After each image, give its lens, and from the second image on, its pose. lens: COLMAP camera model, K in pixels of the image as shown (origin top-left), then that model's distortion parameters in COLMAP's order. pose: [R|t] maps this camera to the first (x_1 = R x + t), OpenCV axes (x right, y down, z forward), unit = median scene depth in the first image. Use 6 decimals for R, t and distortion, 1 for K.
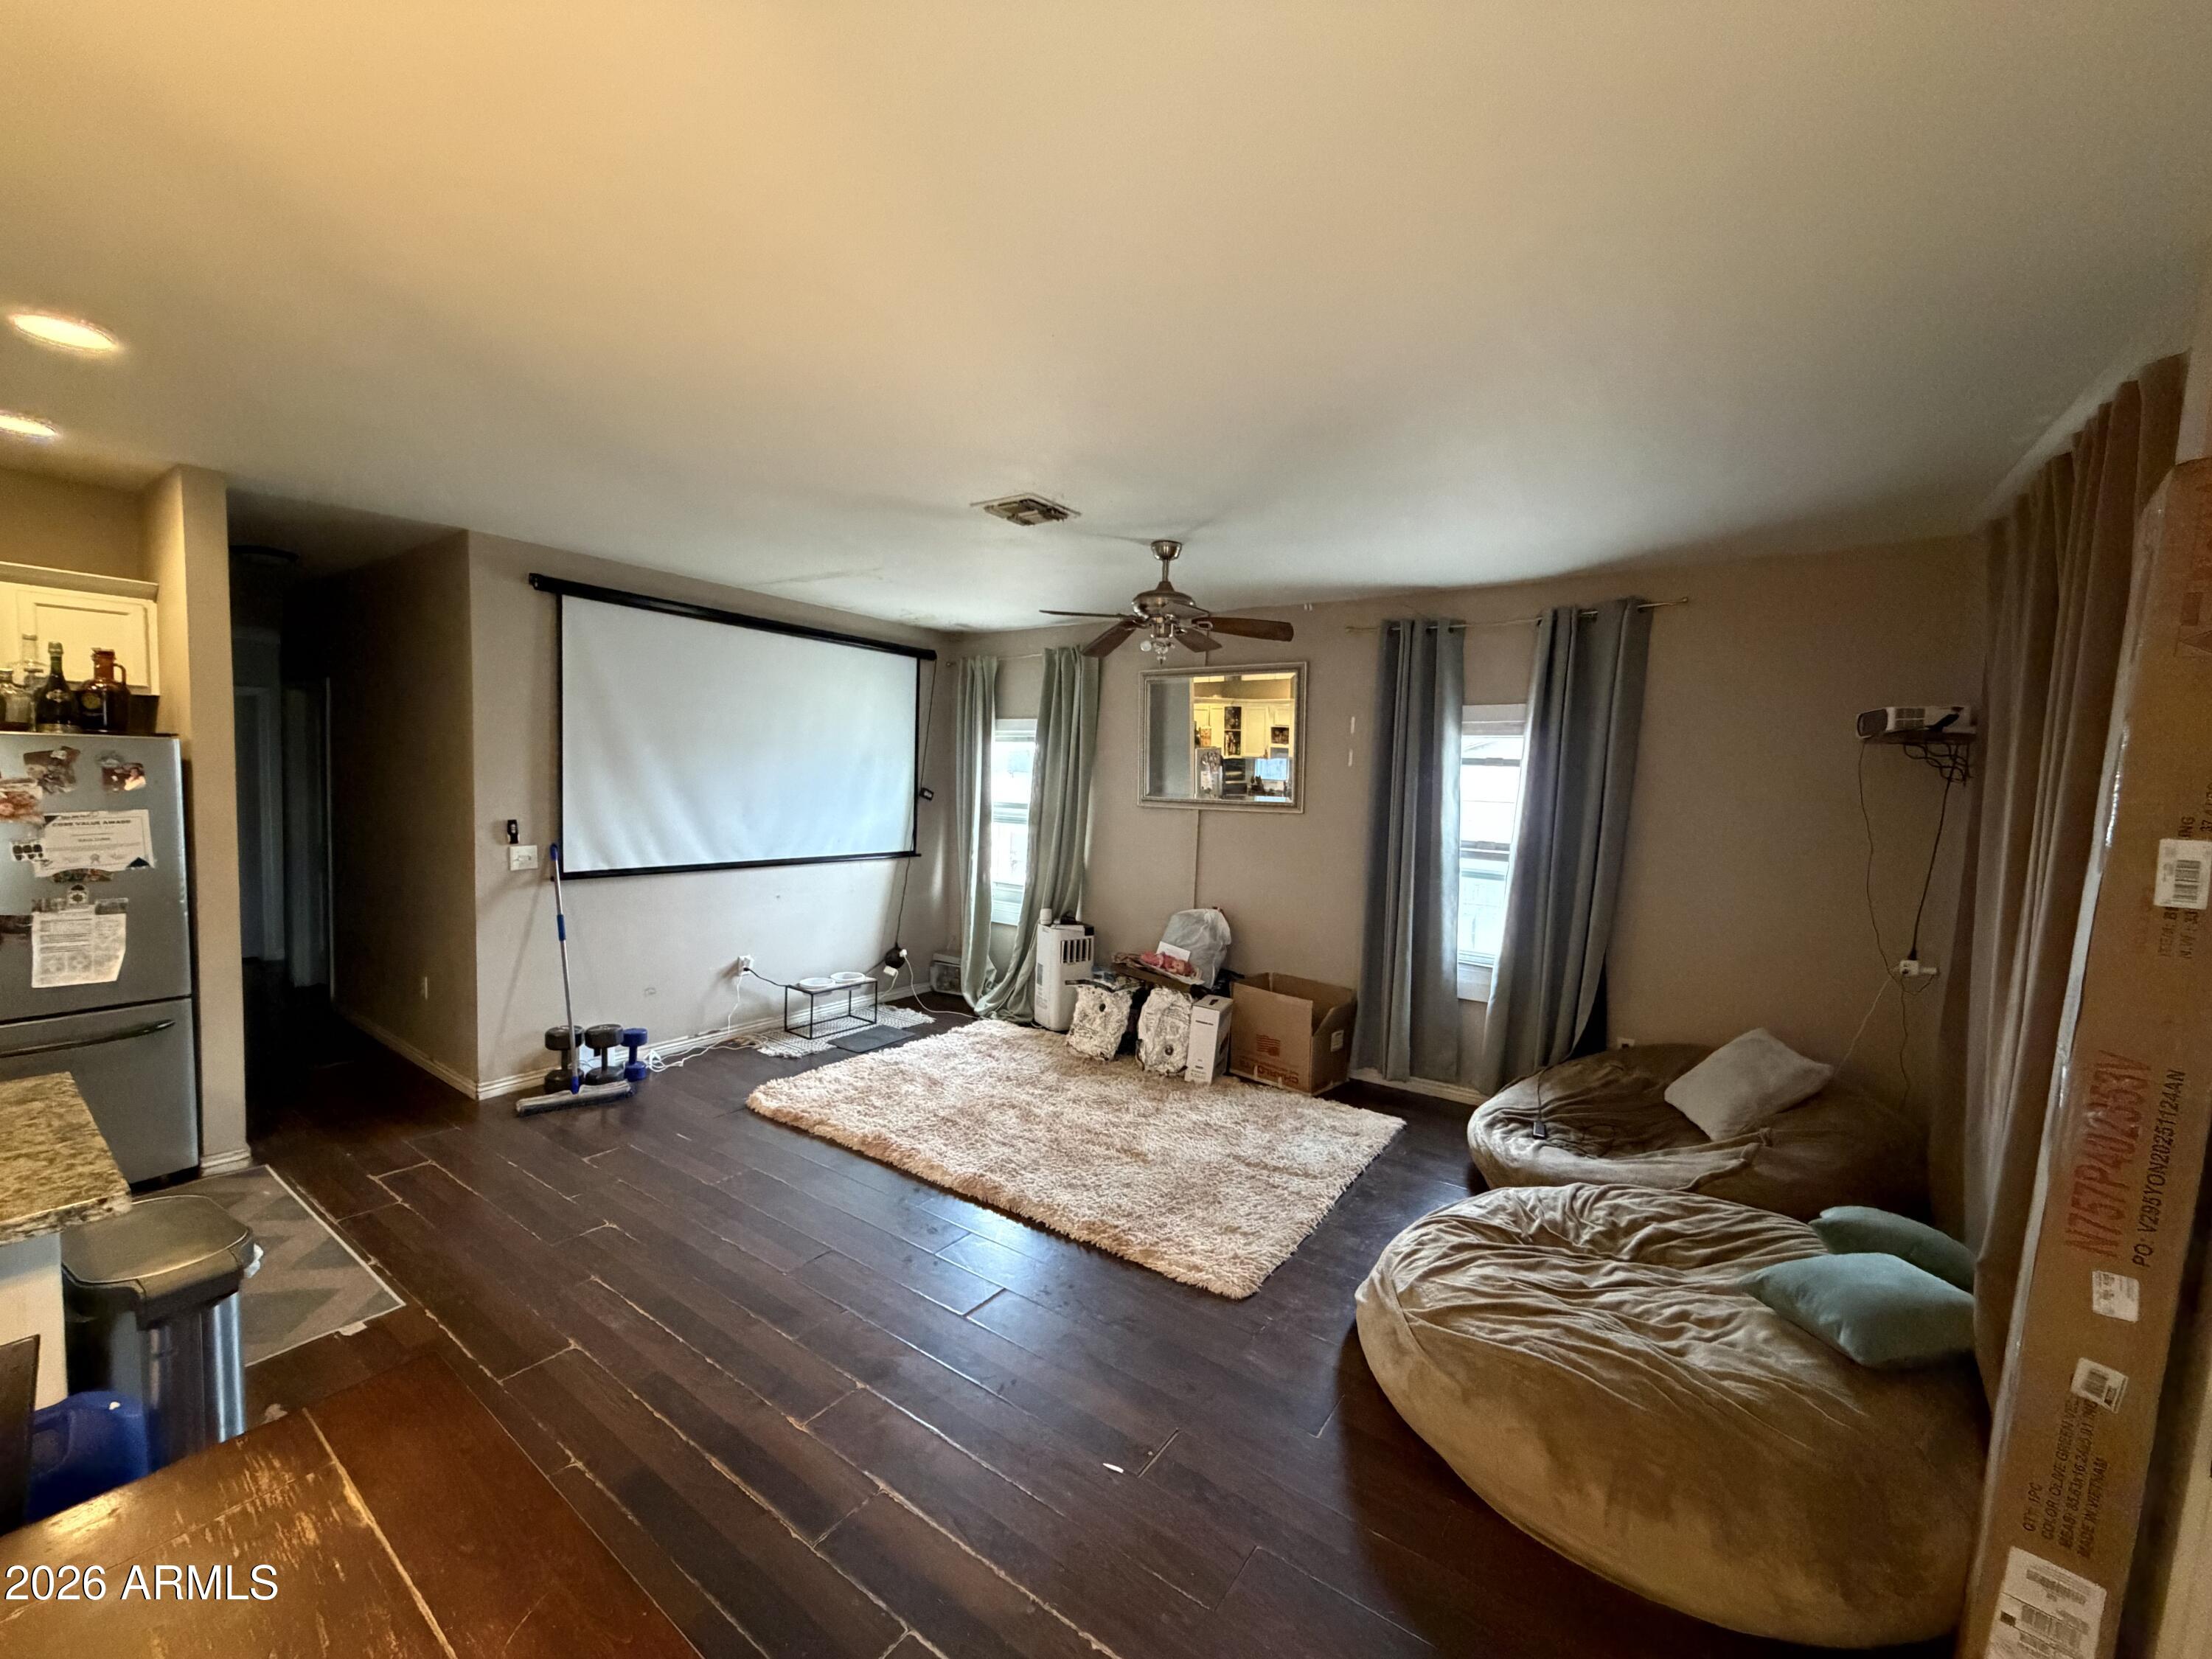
lens RADIAL K [[880.5, 0, 1108.4], [0, 880.5, 836.3], [0, 0, 1]] dist [0.001250, 0.000144]
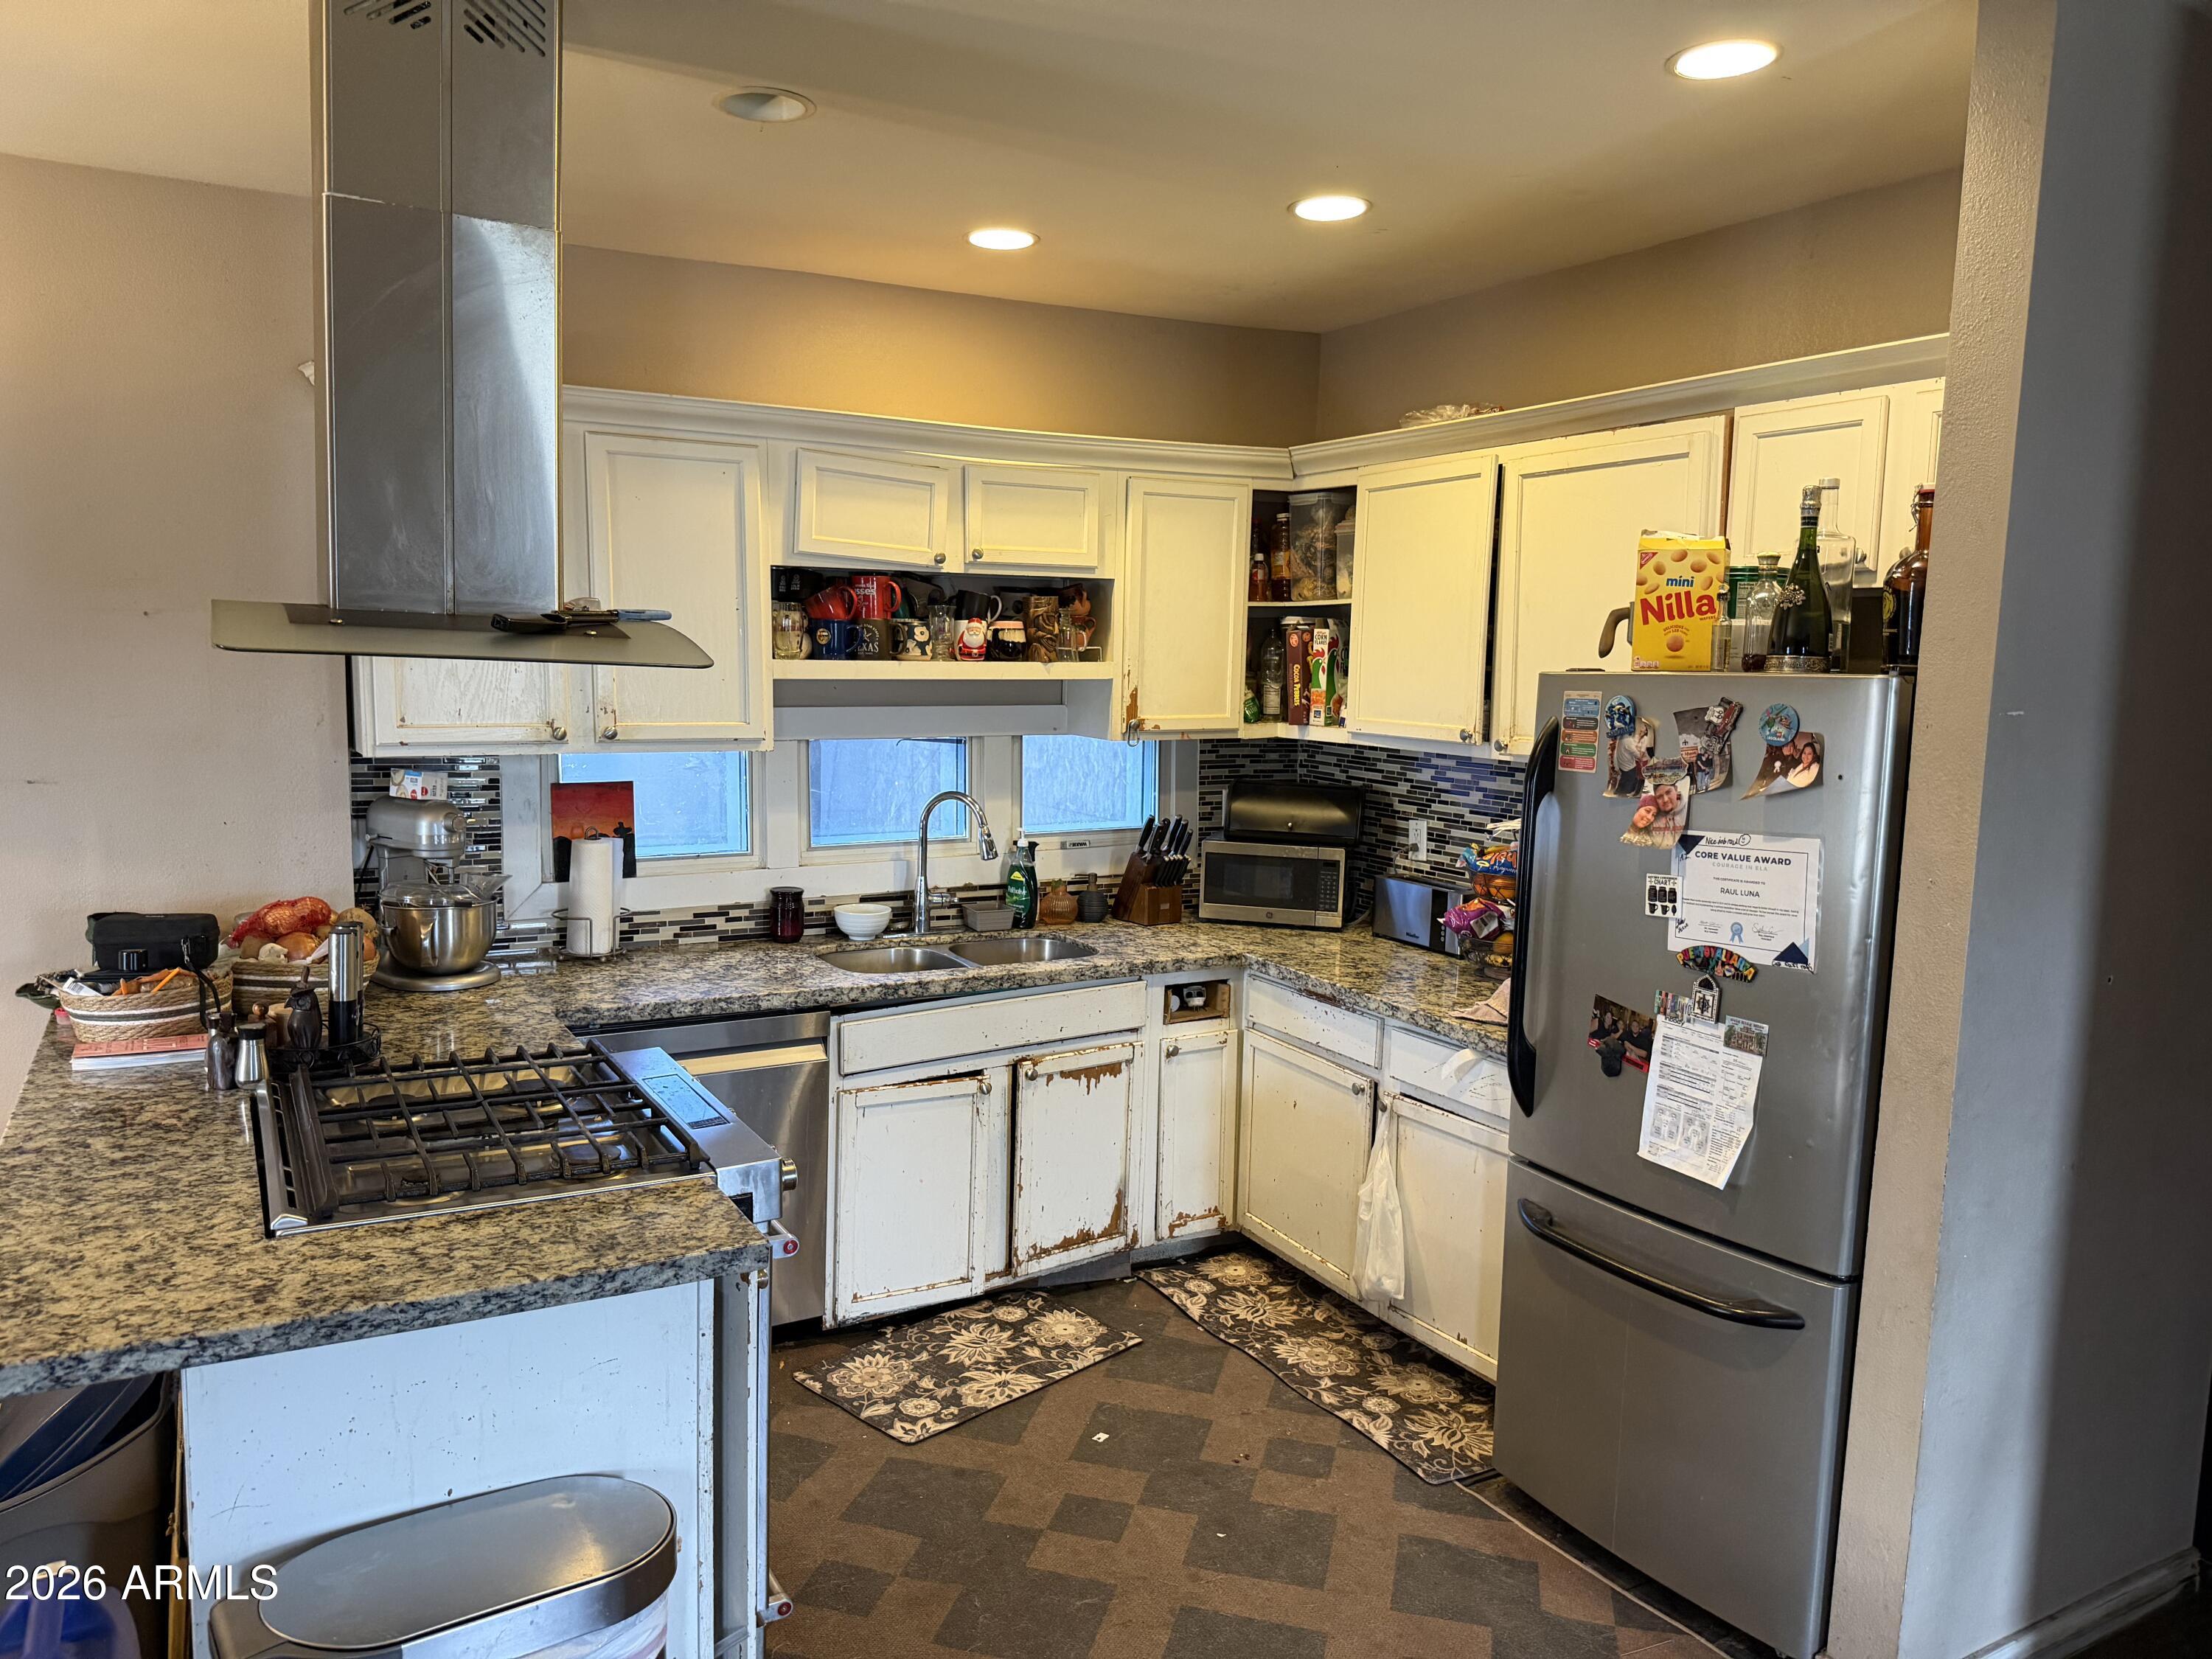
lens RADIAL K [[1562.5, 0, 1111.2], [0, 1562.5, 835.1], [0, 0, 1]] dist [0.009641, -0.010797]
pose [[-0.415953, 0.055823, -0.907671, -0.224714], [-0.102114, 0.988935, 0.107616, -0.078907], [0.903635, 0.137449, -0.405650, 0.975075]]
